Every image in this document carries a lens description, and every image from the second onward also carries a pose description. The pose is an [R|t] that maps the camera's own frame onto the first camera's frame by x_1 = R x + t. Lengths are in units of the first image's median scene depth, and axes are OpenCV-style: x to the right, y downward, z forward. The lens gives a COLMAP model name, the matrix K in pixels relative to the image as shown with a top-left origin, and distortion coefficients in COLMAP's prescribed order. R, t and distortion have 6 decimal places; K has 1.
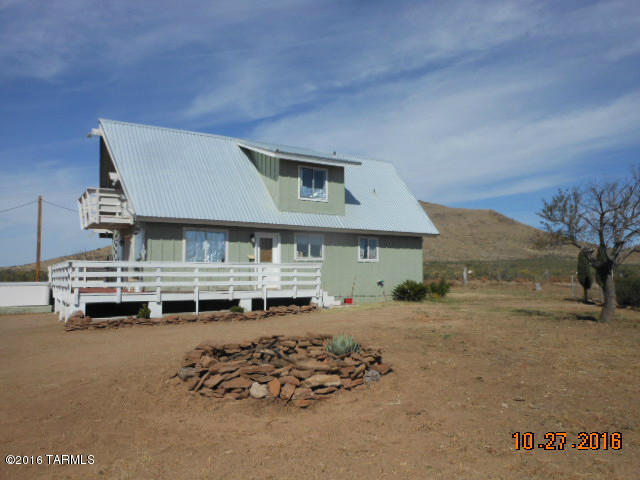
lens RADIAL K [[511.2, 0, 319.7], [0, 511.2, 237.8], [0, 0, 1]] dist [0.003641, -0.037674]
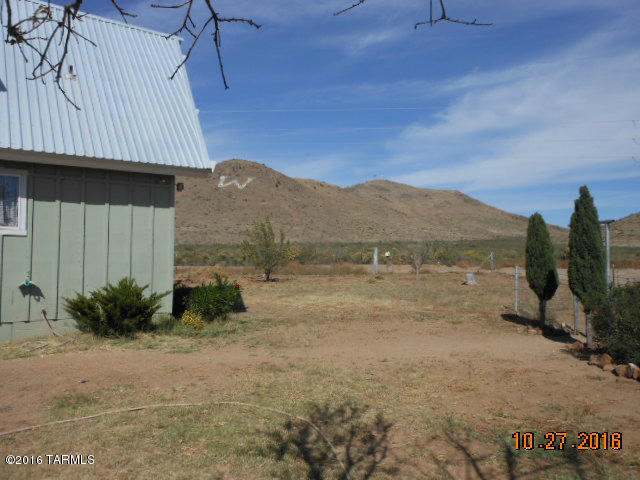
lens RADIAL K [[511.2, 0, 320.9], [0, 511.2, 240.1], [0, 0, 1]] dist [0.003641, -0.037674]
pose [[0.997782, 0.009976, 0.065819, 0.290052], [-0.013034, 0.998847, 0.046194, 0.028282], [-0.065282, -0.046949, 0.996762, 0.555048]]
